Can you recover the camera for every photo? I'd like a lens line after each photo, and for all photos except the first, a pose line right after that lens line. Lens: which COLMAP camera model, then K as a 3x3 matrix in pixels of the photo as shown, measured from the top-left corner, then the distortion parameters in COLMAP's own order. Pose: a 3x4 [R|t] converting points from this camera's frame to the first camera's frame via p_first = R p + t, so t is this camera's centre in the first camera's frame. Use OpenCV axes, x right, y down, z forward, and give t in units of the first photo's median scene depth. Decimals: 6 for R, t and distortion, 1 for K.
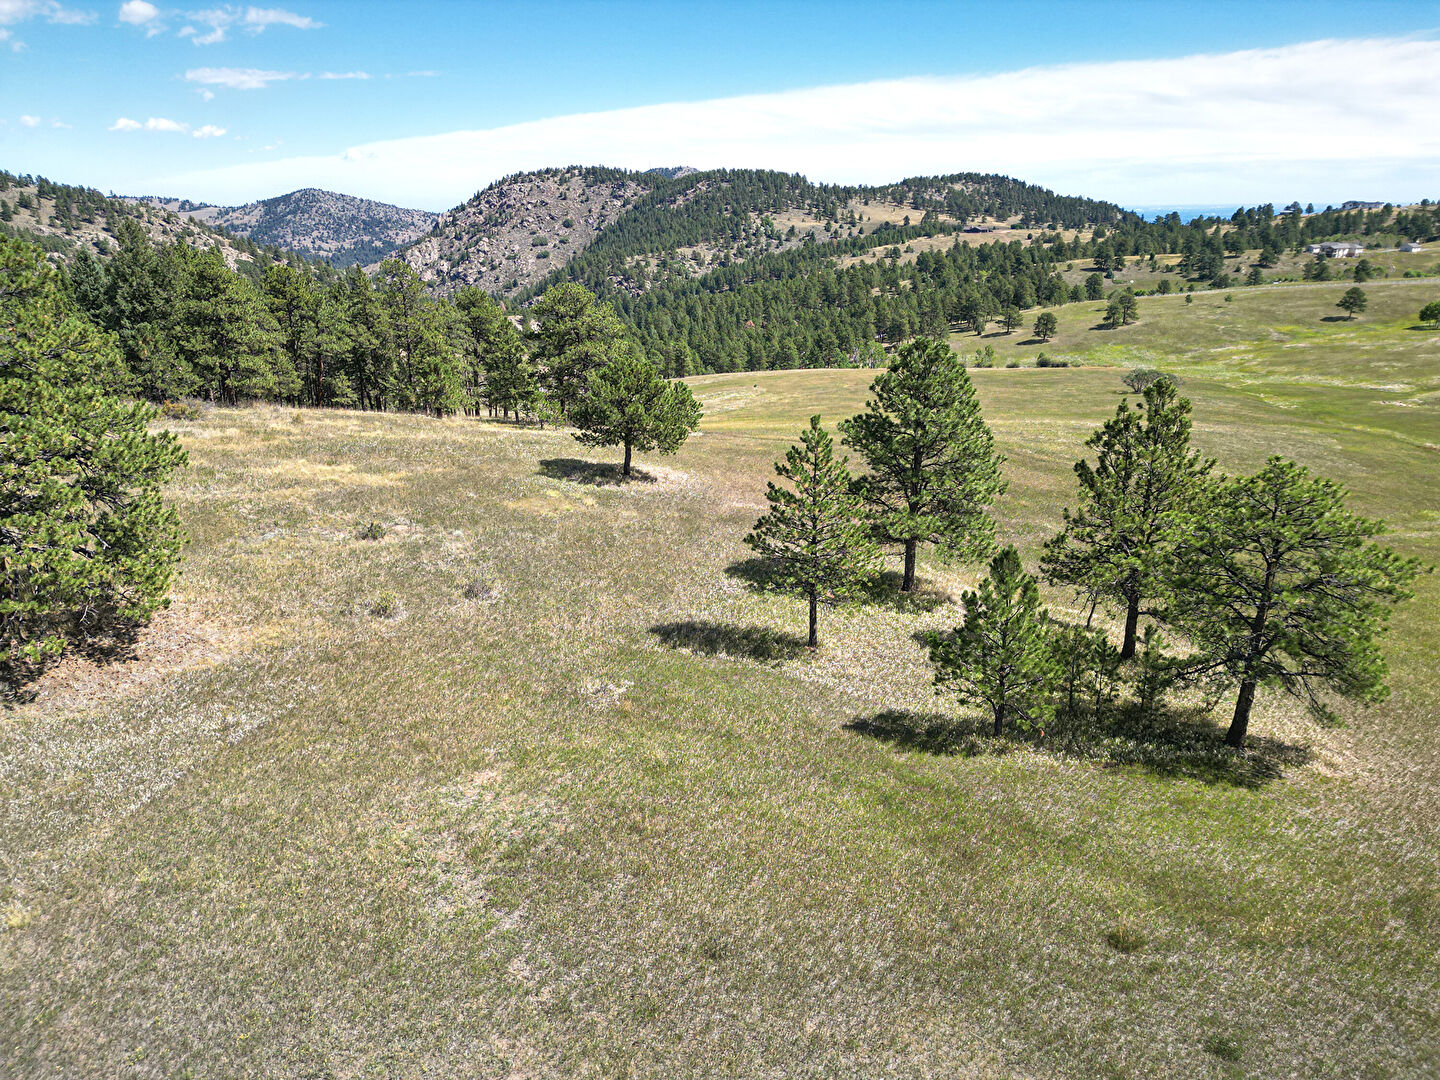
lens RADIAL K [[1014.0, 0, 720.0], [0, 1014.0, 540.0], [0, 0, 1]] dist [0.067208, -0.051467]
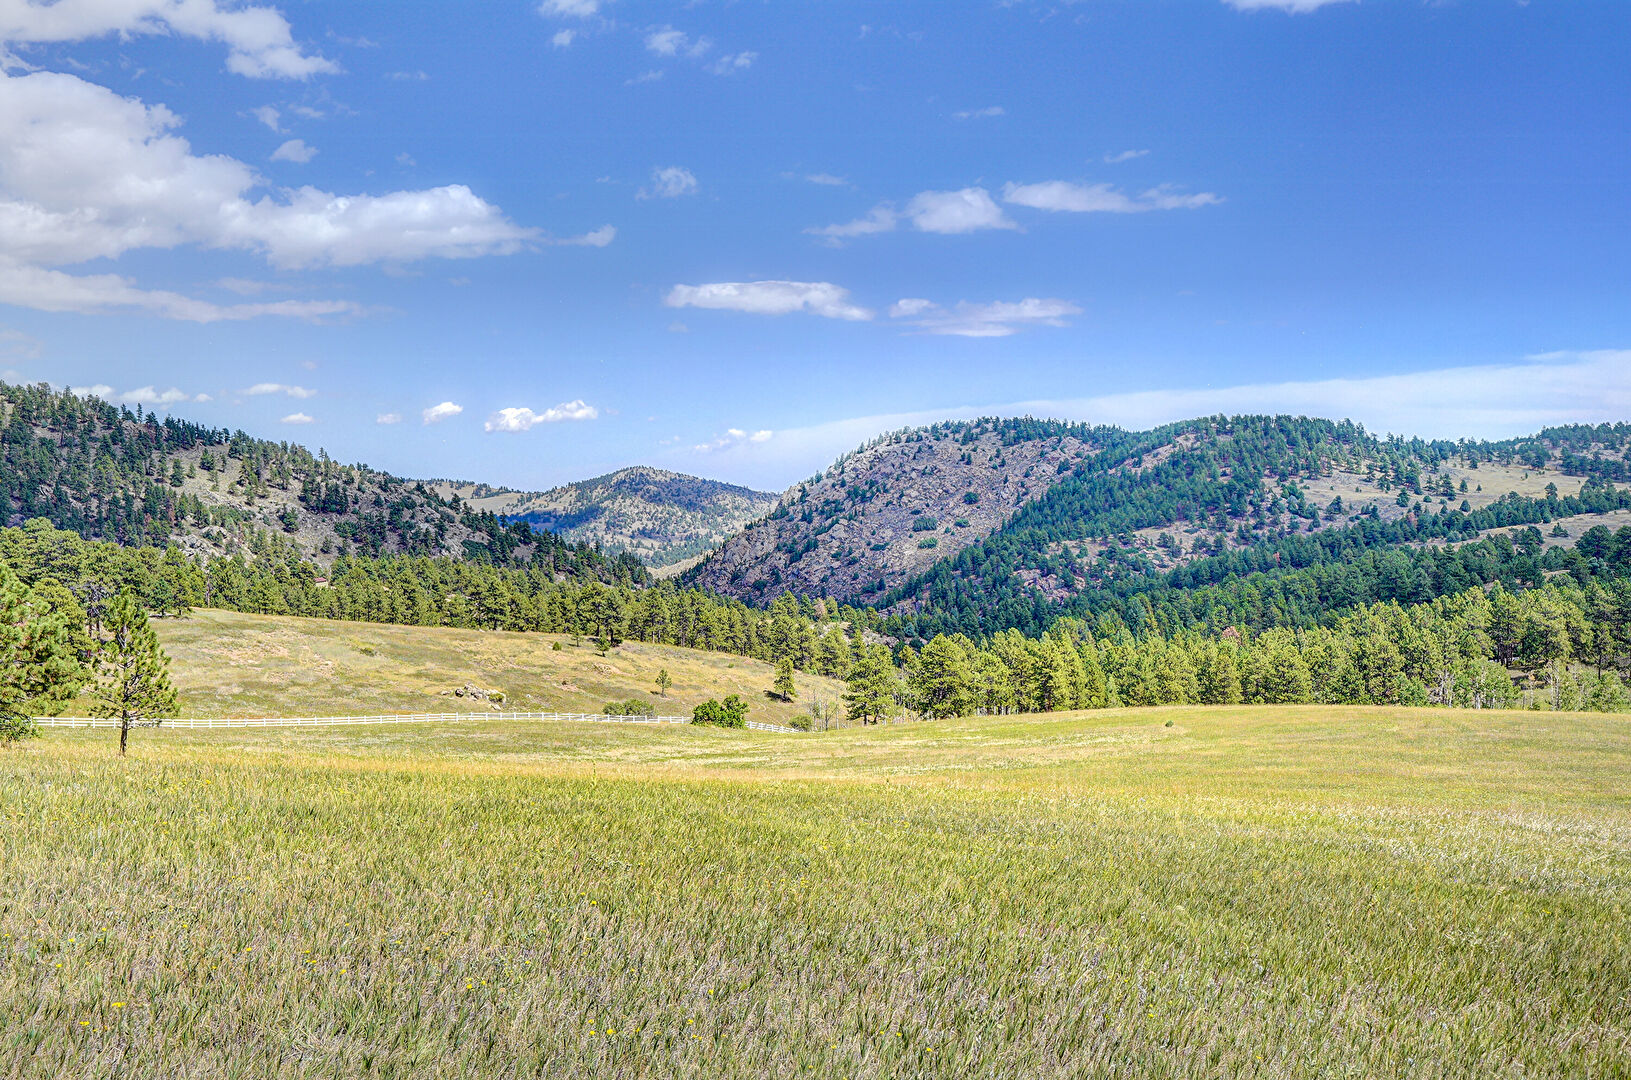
lens RADIAL K [[1562.2, 0, 804.3], [0, 1562.2, 543.0], [0, 0, 1]] dist [0.068093, 0.018431]
pose [[0.964374, 0.008699, -0.264401, 0.013179], [-0.082720, 0.959257, -0.270153, -0.007789], [0.251278, 0.282400, 0.925802, 0.074091]]
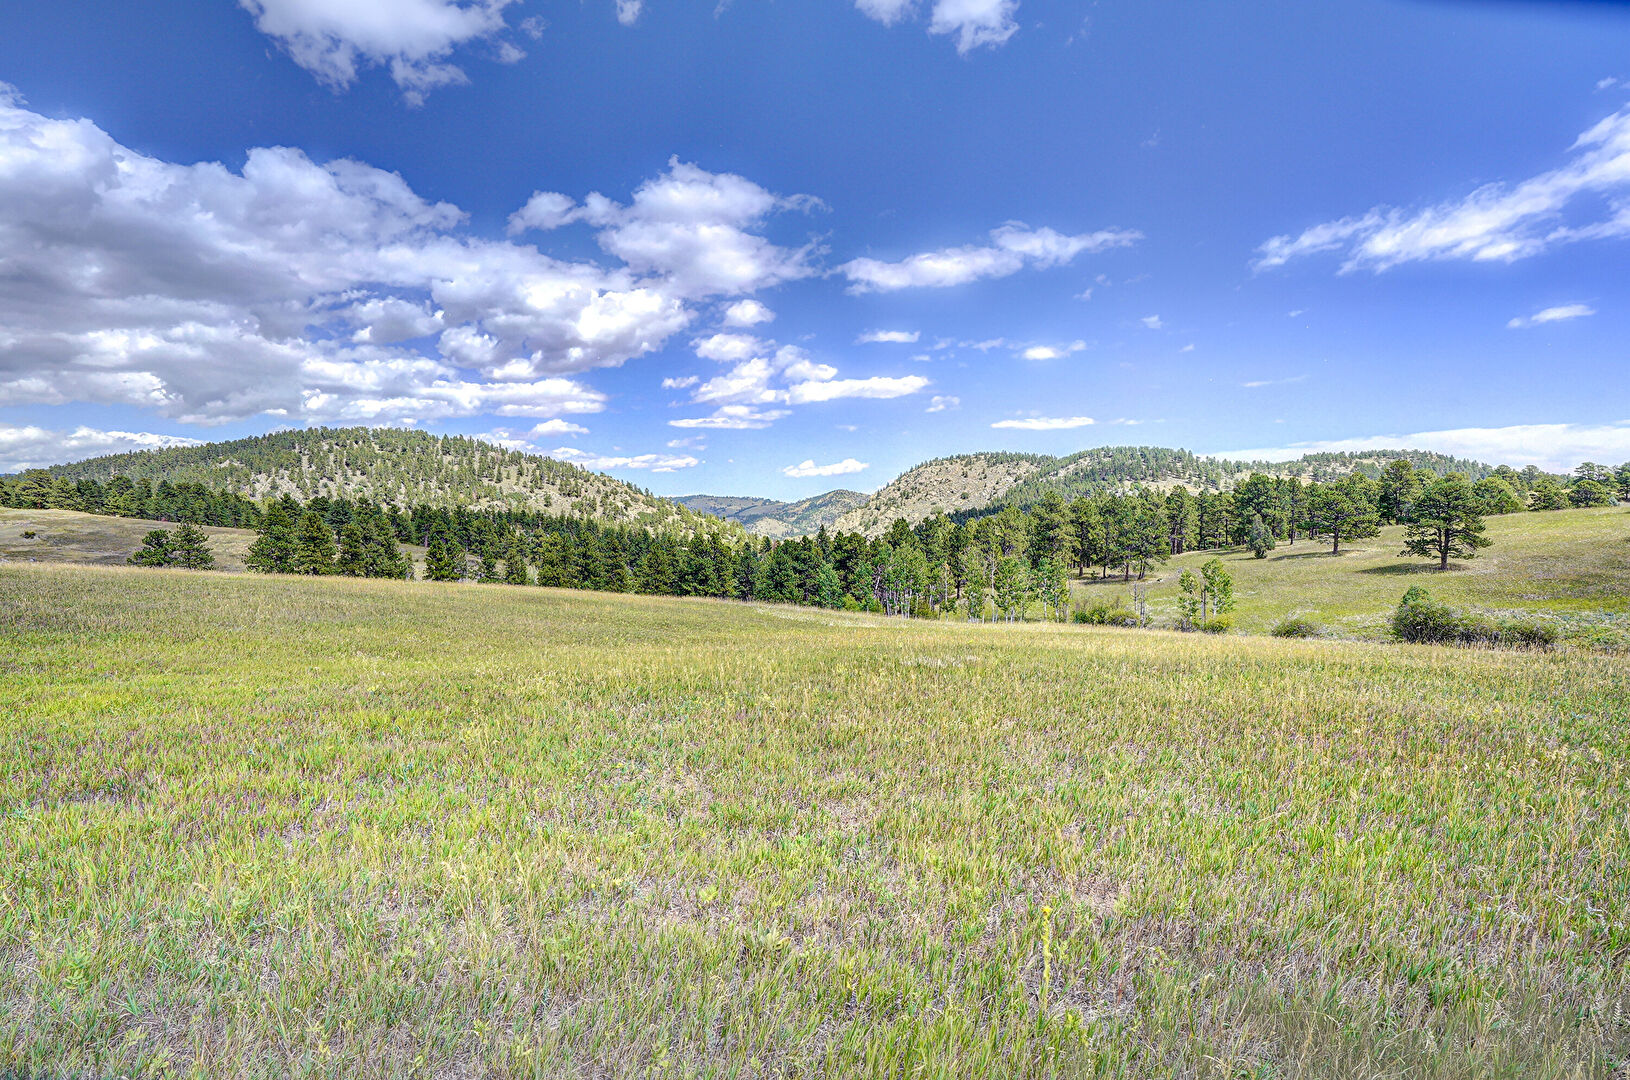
lens RADIAL K [[758.4, 0, 805.6], [0, 758.4, 544.2], [0, 0, 1]] dist [-0.069846, 0.028915]
pose [[0.896350, 0.022458, -0.442779, 0.076838], [-0.139599, 0.962212, -0.233797, -0.038465], [0.420796, 0.271375, 0.865613, 0.229581]]
